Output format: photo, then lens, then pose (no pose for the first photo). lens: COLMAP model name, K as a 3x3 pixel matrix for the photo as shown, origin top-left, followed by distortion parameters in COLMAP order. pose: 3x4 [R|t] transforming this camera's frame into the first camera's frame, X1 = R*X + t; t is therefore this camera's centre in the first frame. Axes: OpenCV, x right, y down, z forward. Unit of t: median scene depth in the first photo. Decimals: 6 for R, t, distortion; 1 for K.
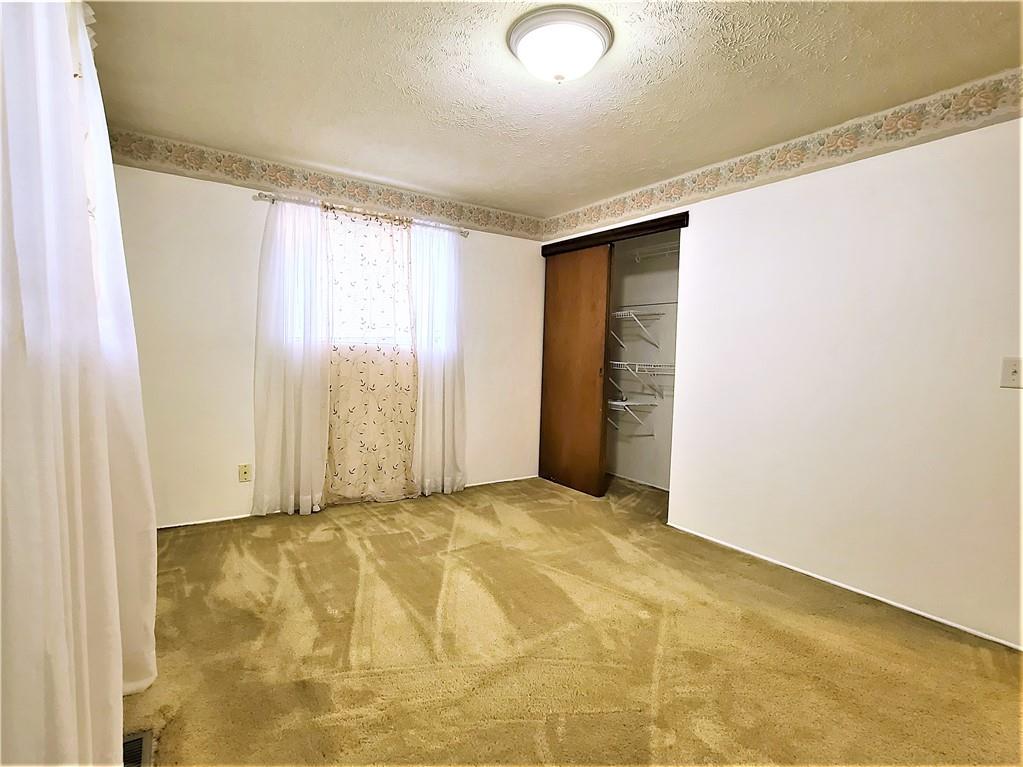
lens RADIAL K [[505.4, 0, 511.5], [0, 505.4, 383.5], [0, 0, 1]] dist [-0.000217, -0.000371]
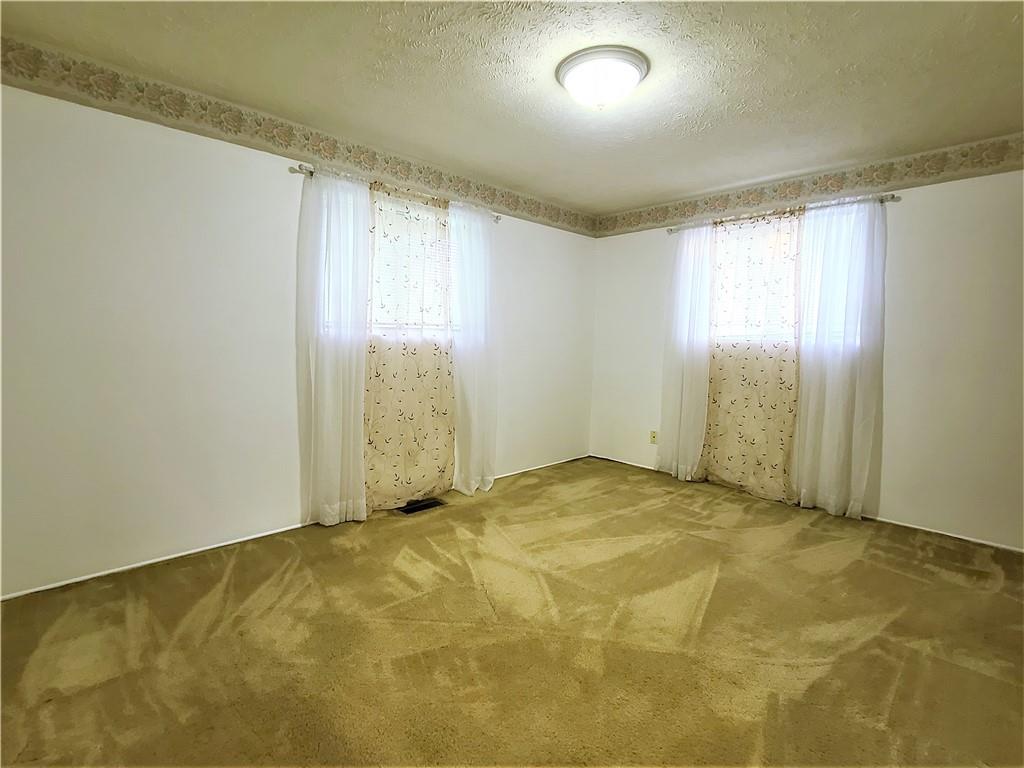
lens RADIAL K [[505.9, 0, 512.0], [0, 505.9, 384.0], [0, 0, 1]] dist [-0.000217, -0.000371]
pose [[0.173164, 0.063964, -0.982814, 0.678202], [-0.069103, 0.996219, 0.052661, -0.010774], [0.982466, 0.058796, 0.176930, 0.341421]]
